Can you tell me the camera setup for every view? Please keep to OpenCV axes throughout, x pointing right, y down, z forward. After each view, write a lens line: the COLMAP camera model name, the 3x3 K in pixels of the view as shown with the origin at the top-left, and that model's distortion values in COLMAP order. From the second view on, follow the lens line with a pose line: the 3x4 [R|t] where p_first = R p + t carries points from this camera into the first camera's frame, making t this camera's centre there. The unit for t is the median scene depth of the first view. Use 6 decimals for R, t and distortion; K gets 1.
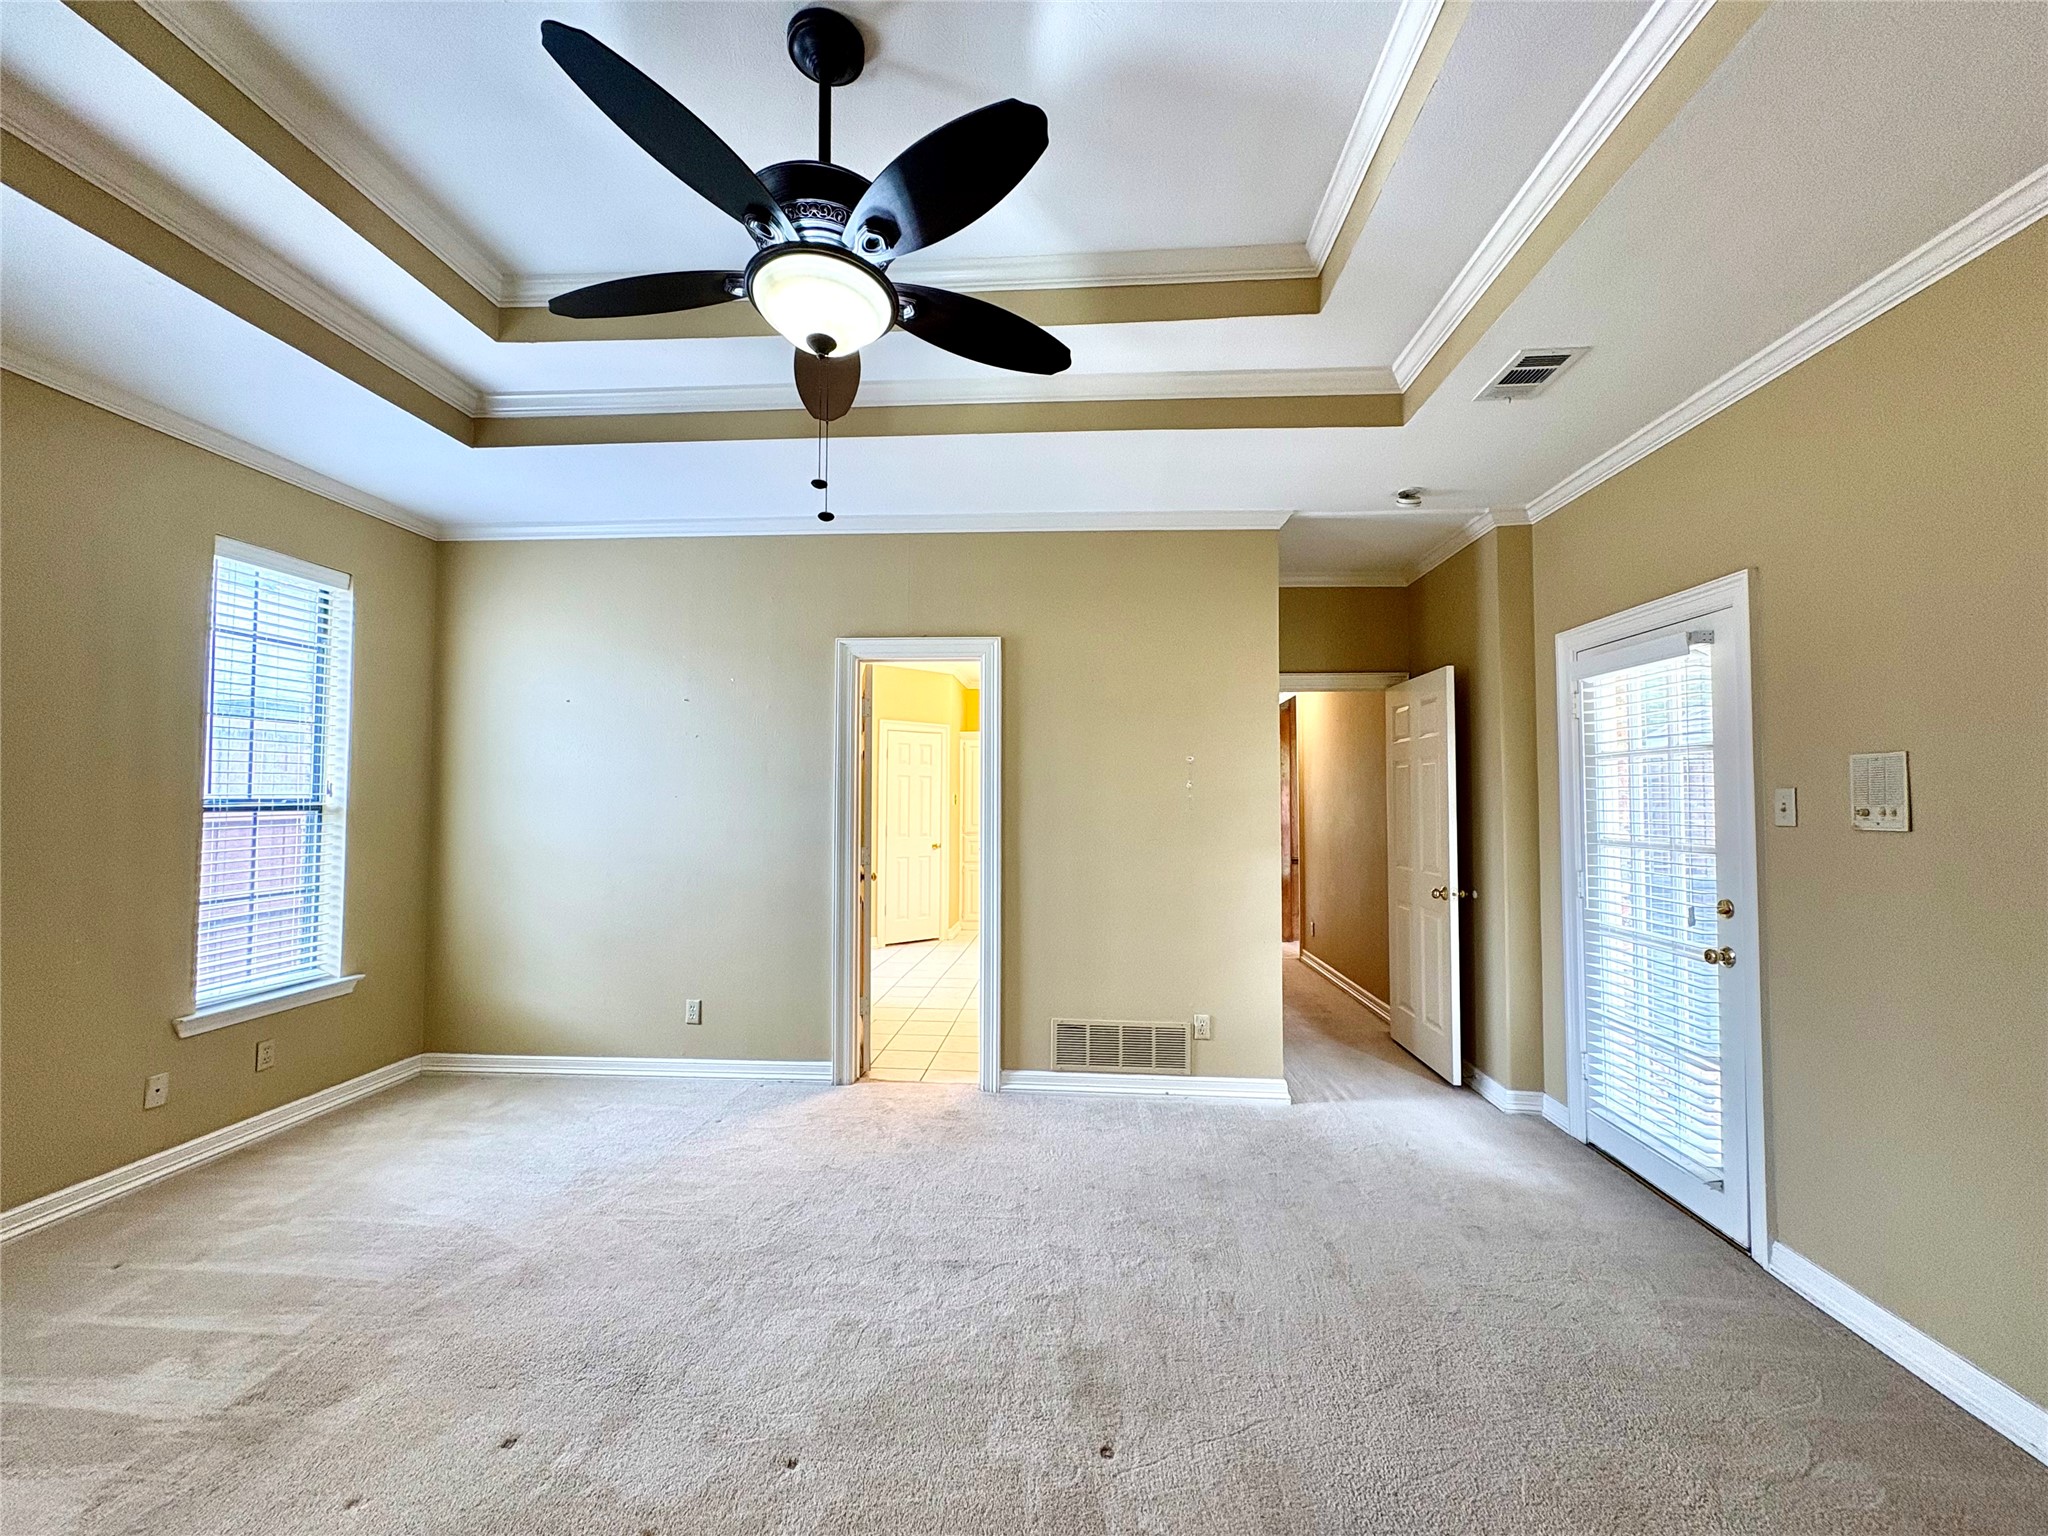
lens RADIAL K [[811.2, 0, 1028.1], [0, 811.2, 769.1], [0, 0, 1]] dist [0.001706, 0.000410]
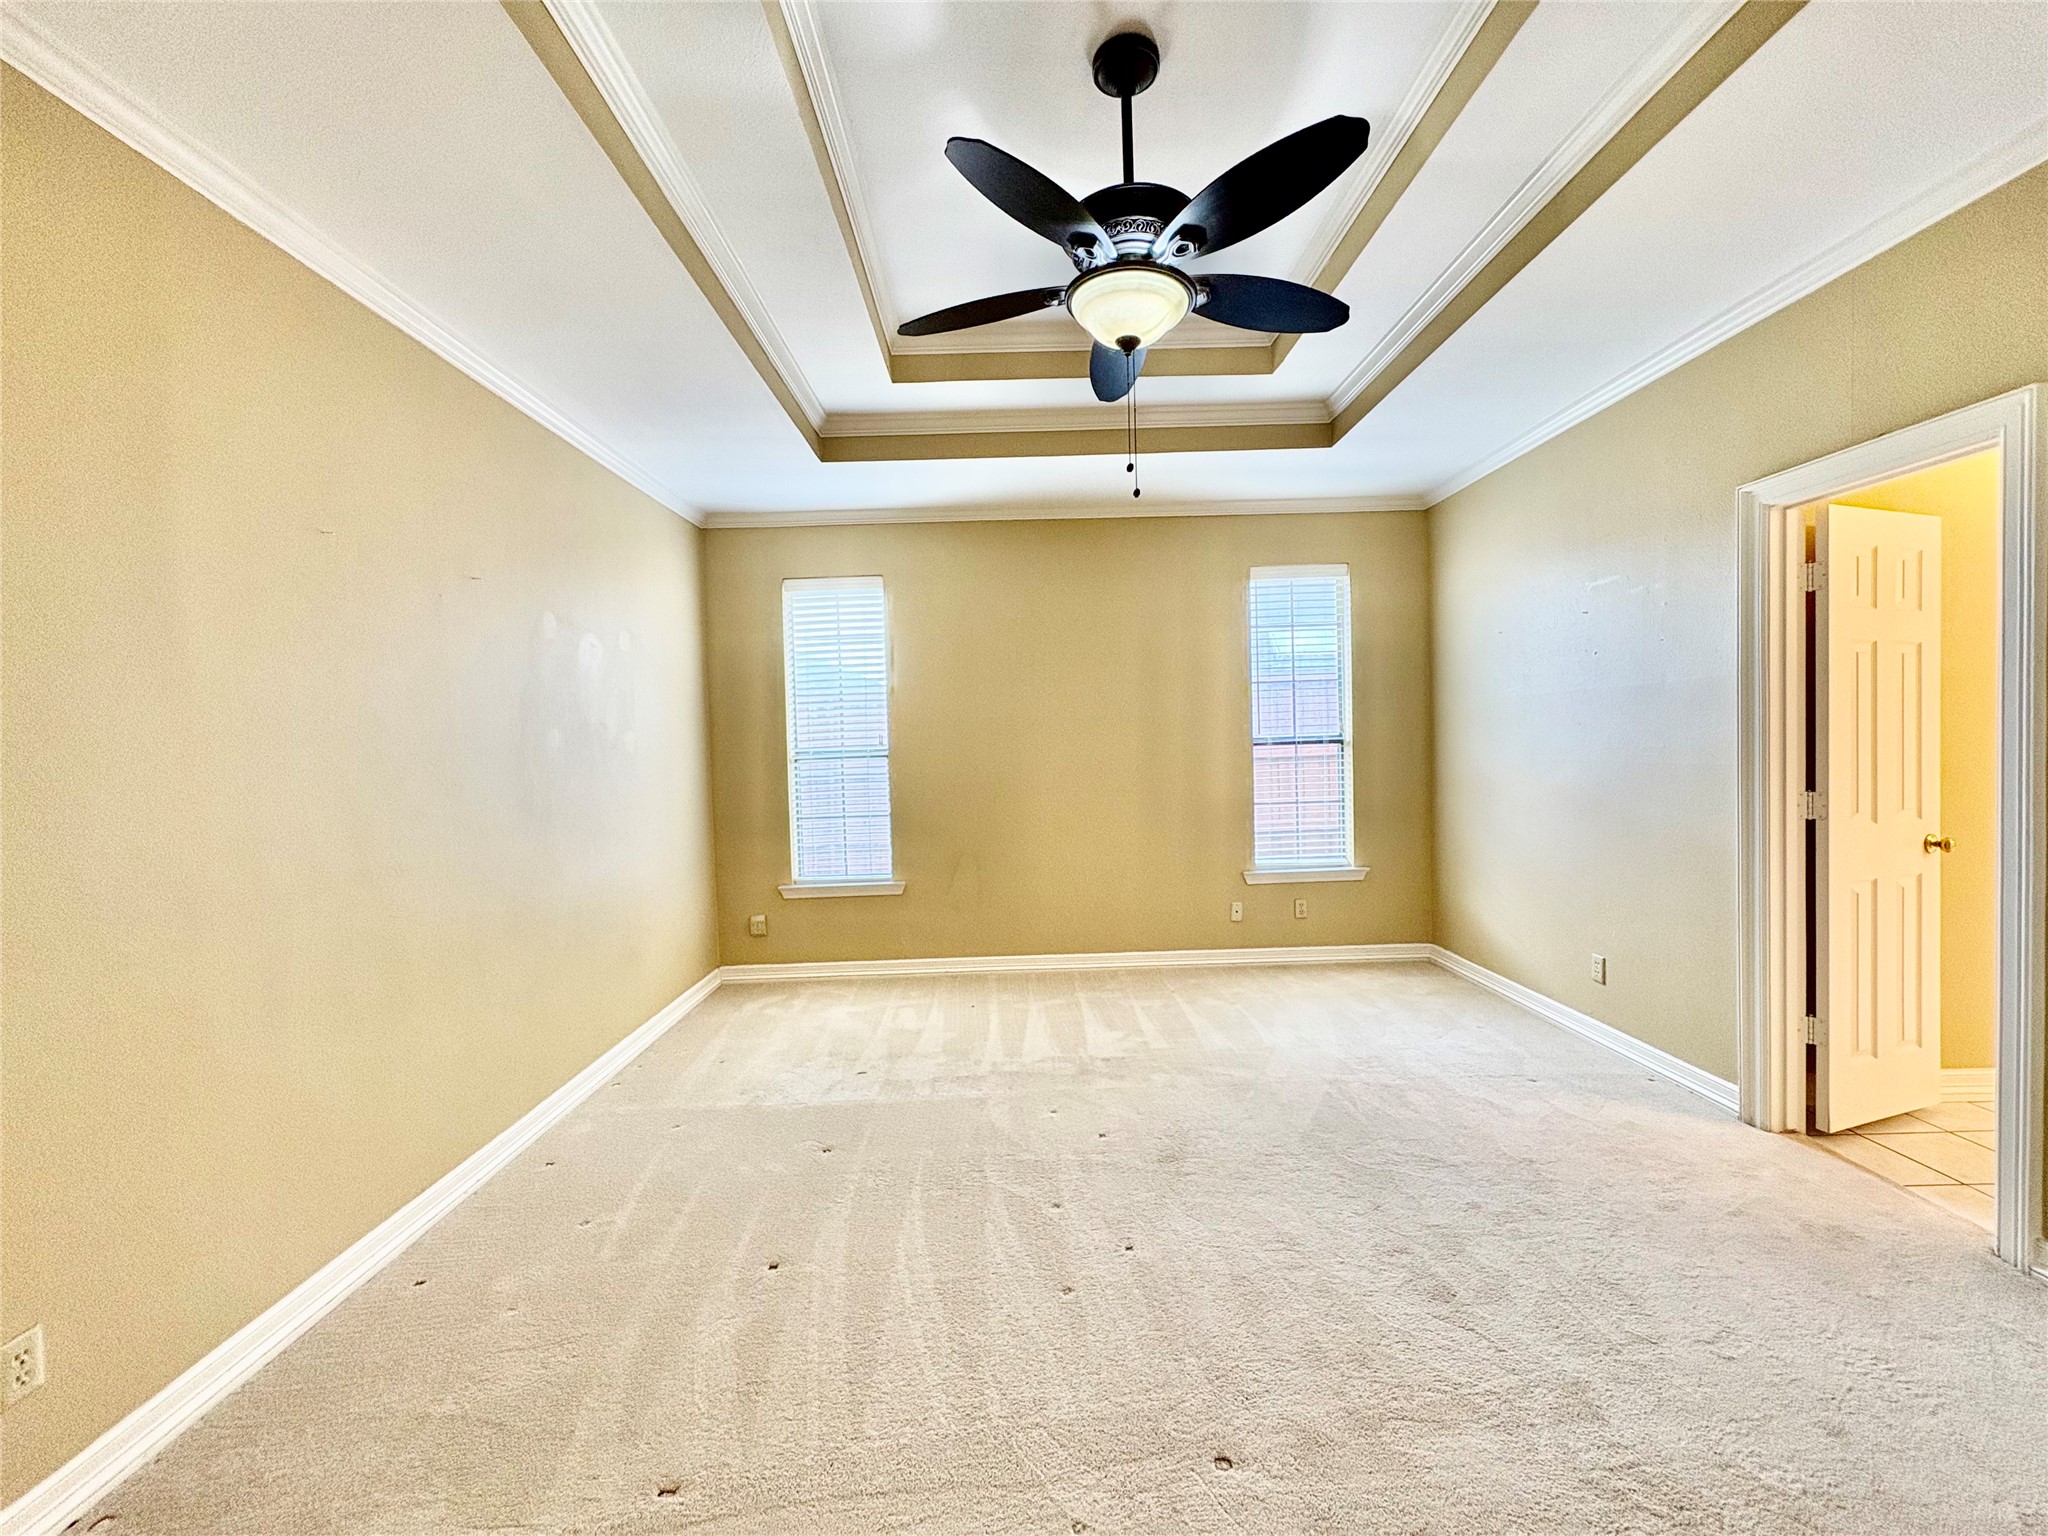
lens RADIAL K [[811.2, 0, 1022.6], [0, 811.2, 771.4], [0, 0, 1]] dist [0.001706, 0.000410]
pose [[0.078945, 0.027324, -0.996504, 0.506280], [0.068213, 0.997133, 0.032745, 0.018485], [0.994542, -0.070560, 0.076855, 0.406192]]
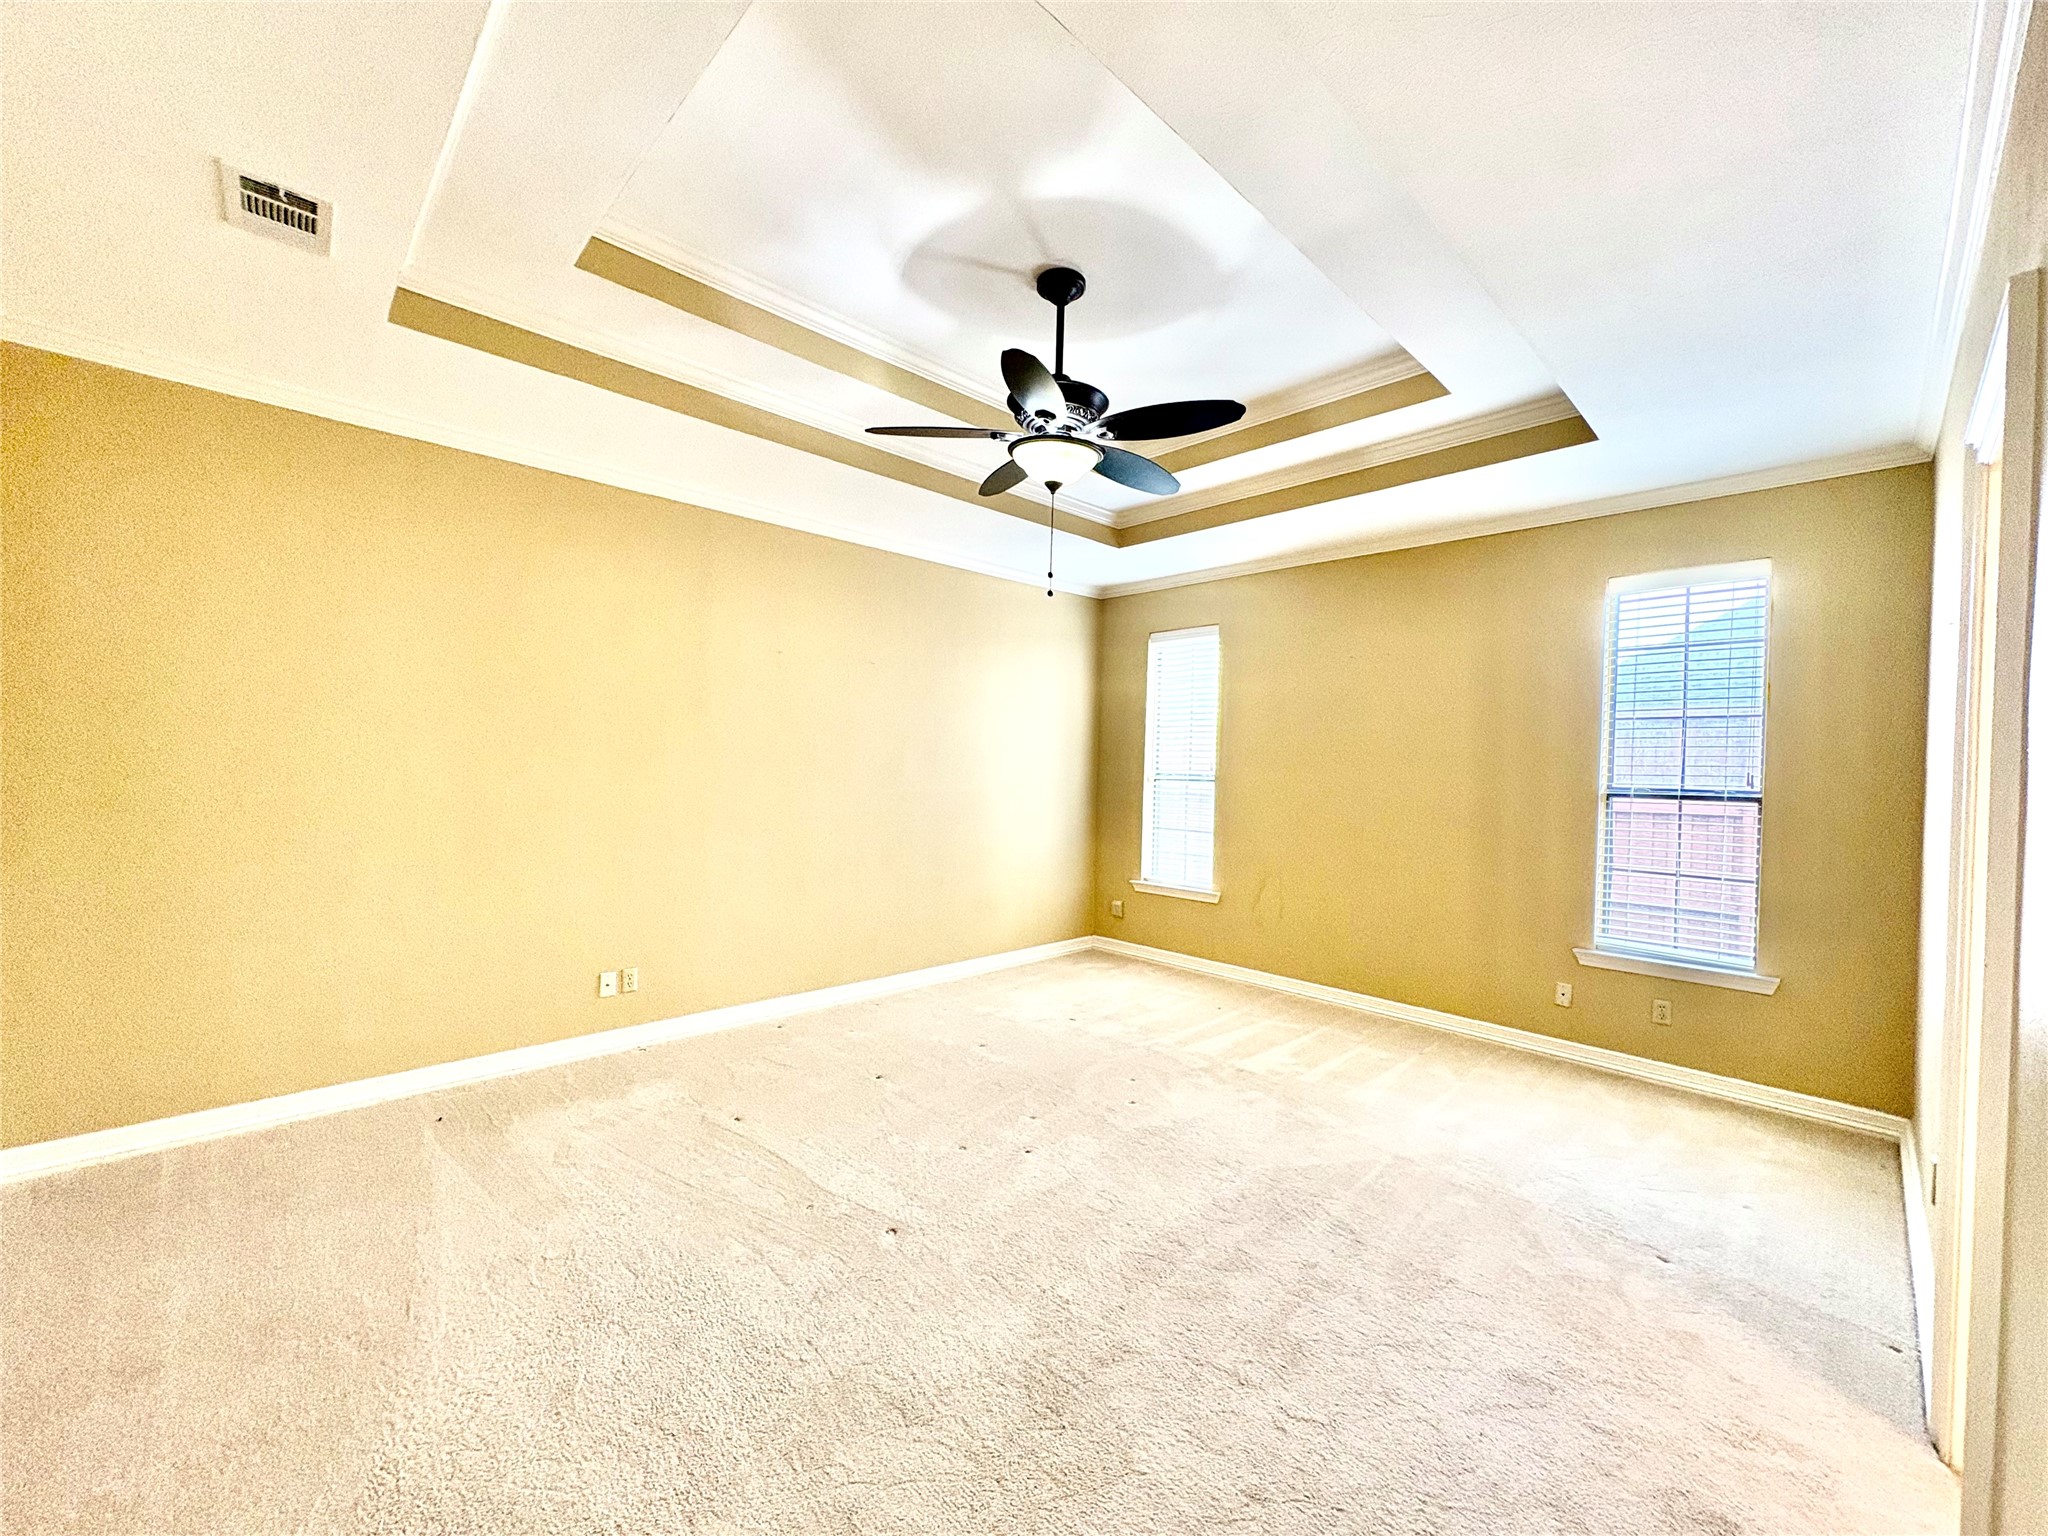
lens RADIAL K [[811.2, 0, 1029.3], [0, 811.2, 765.6], [0, 0, 1]] dist [0.001706, 0.000410]
pose [[-0.668610, -0.020660, -0.743326, 0.530250], [-0.000460, 0.999625, -0.027370, 0.037335], [0.743613, -0.017958, -0.668369, 1.133143]]
